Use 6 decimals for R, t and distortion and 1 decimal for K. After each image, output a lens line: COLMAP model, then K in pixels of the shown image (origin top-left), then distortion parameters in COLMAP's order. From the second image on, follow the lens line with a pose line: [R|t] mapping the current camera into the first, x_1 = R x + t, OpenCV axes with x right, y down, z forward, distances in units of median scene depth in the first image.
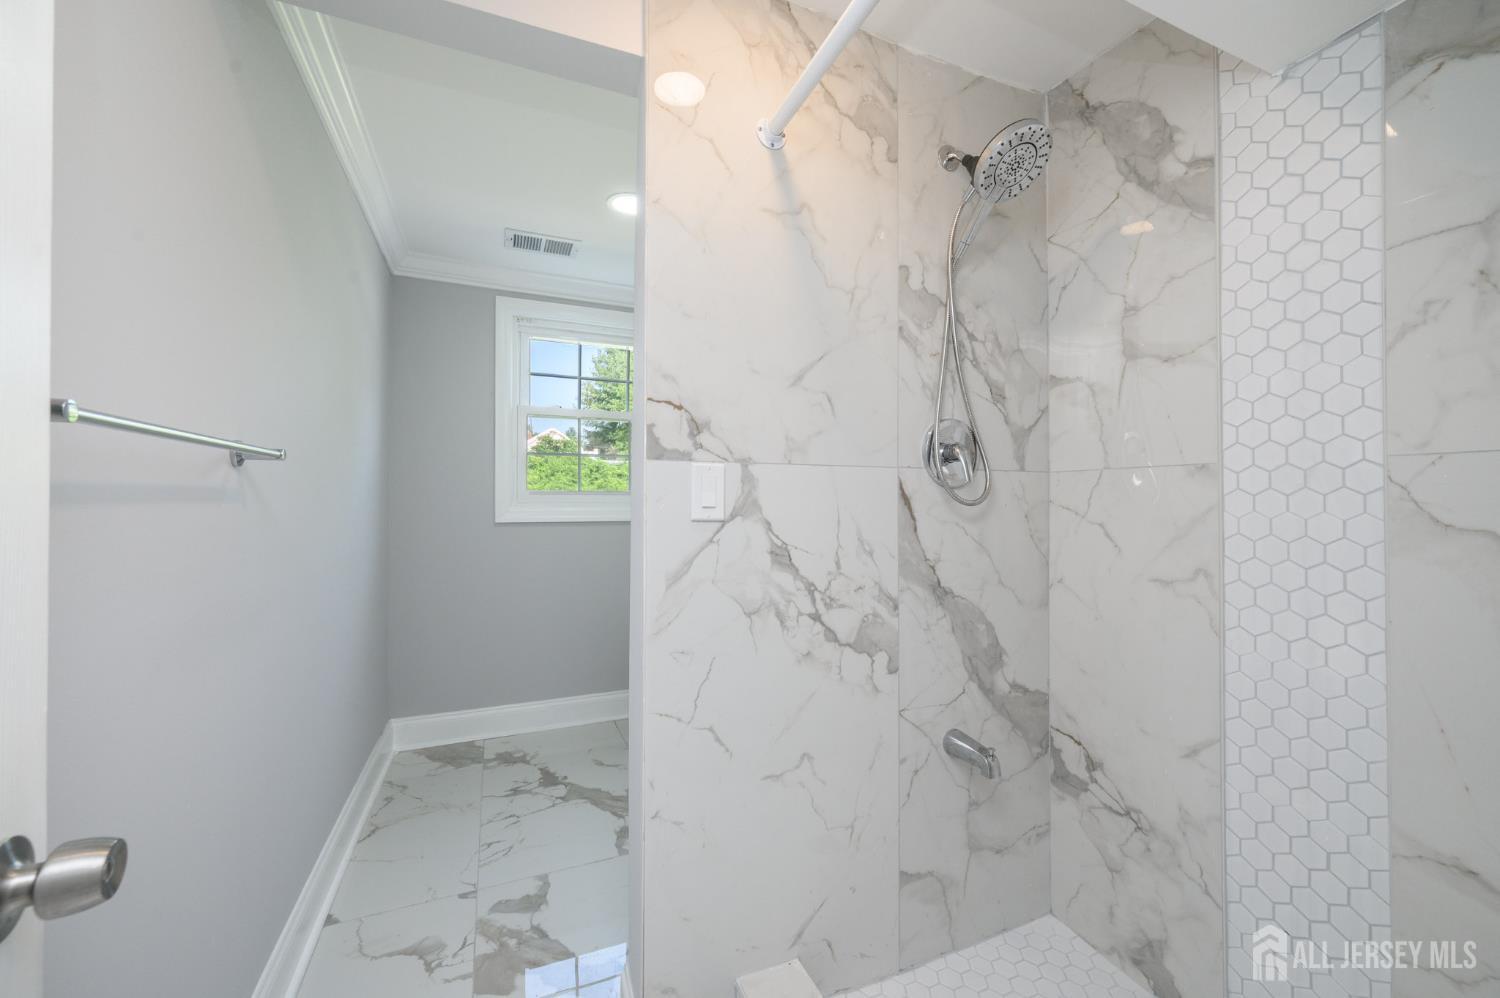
lens RADIAL K [[591.4, 0, 750.0], [0, 591.4, 499.0], [0, 0, 1]] dist [-0.001996, -0.000140]
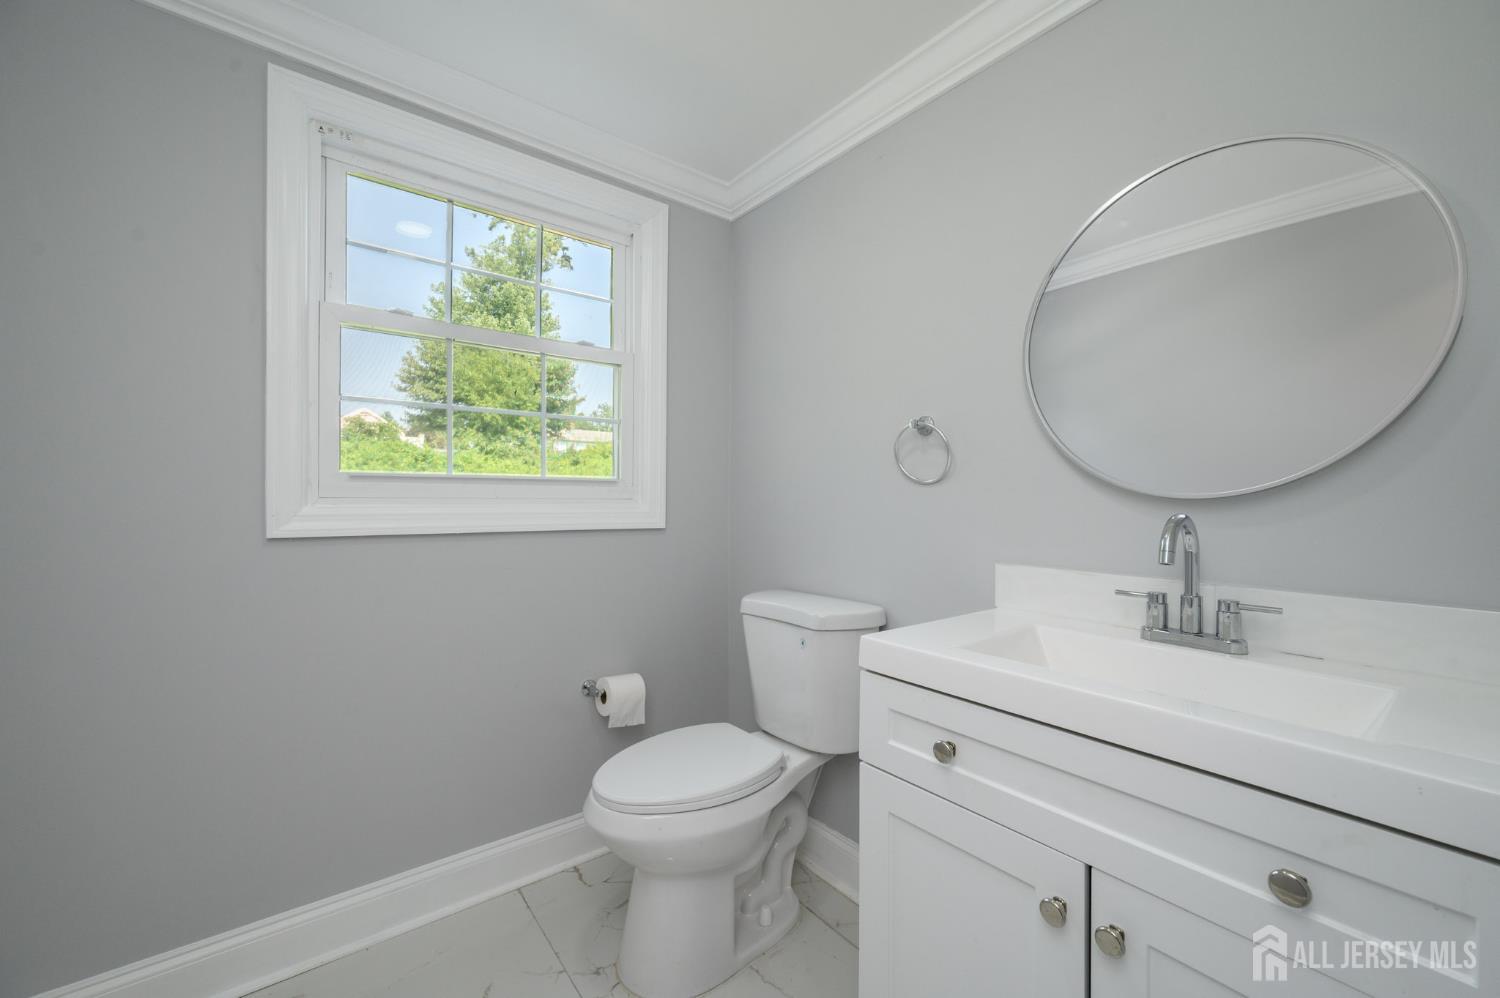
lens RADIAL K [[591.4, 0, 750.0], [0, 591.4, 499.0], [0, 0, 1]] dist [-0.001996, -0.000140]
pose [[0.966819, 0.003922, 0.255432, -0.020317], [-0.005964, 0.999956, 0.007218, 0.000218], [-0.255393, -0.008501, 0.966800, 0.051257]]
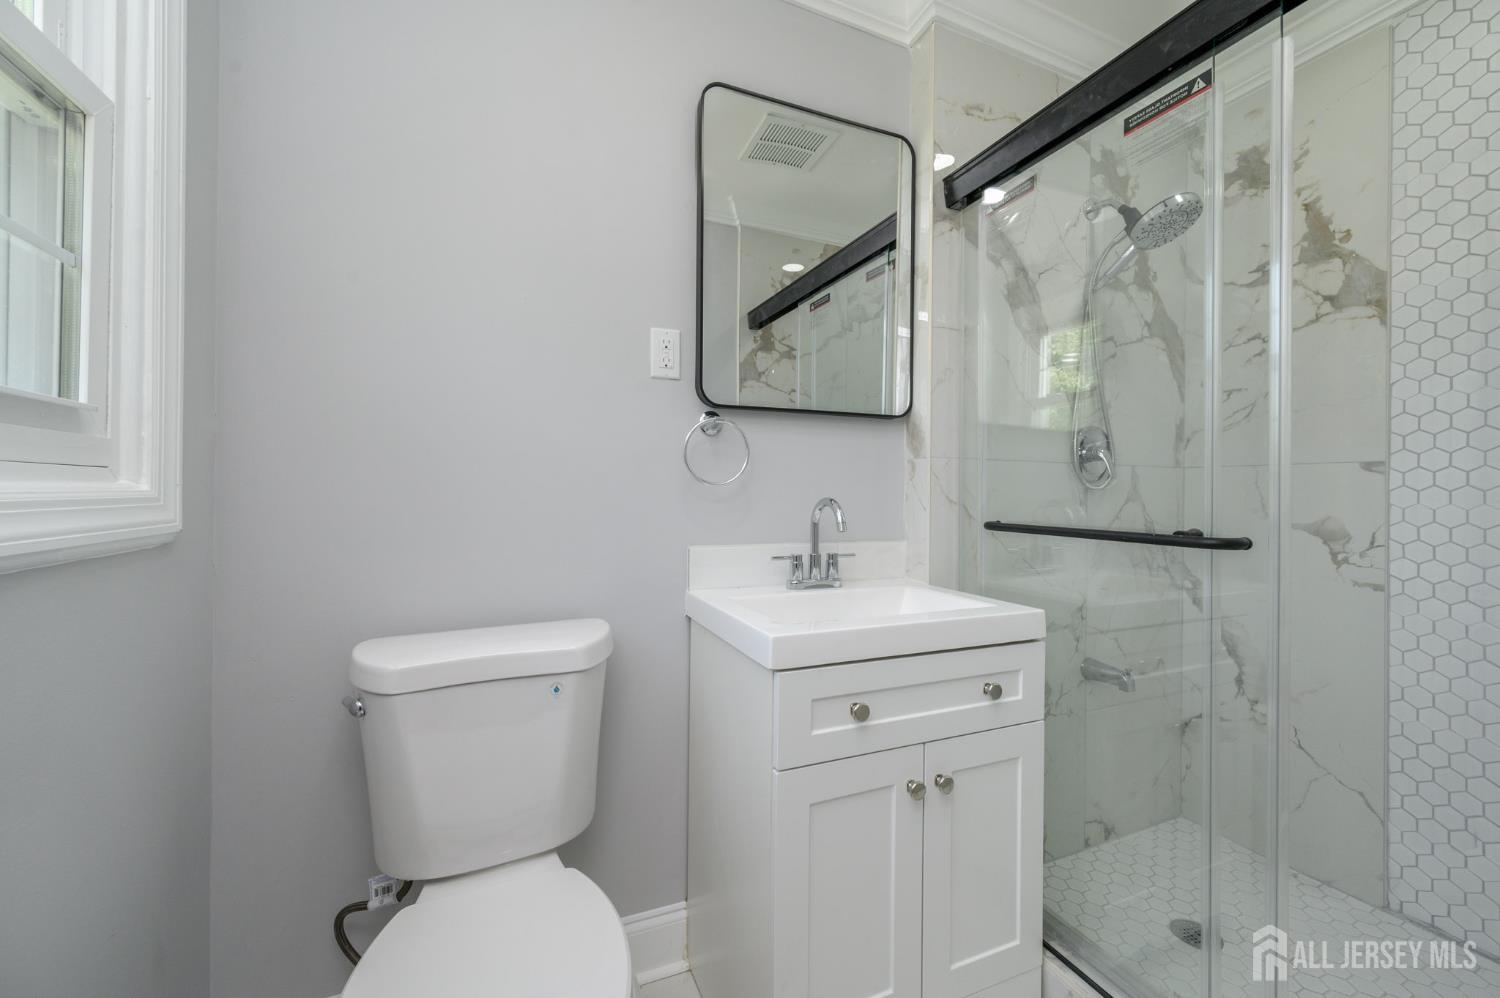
lens RADIAL K [[597.1, 0, 740.4], [0, 597.1, 493.9], [0, 0, 1]] dist [-0.000873, -0.000170]
pose [[-0.005589, 0.008089, 0.999952, -0.042254], [-0.018847, 0.999789, -0.008193, 0.002199], [-0.999807, -0.018892, -0.005436, 0.098769]]
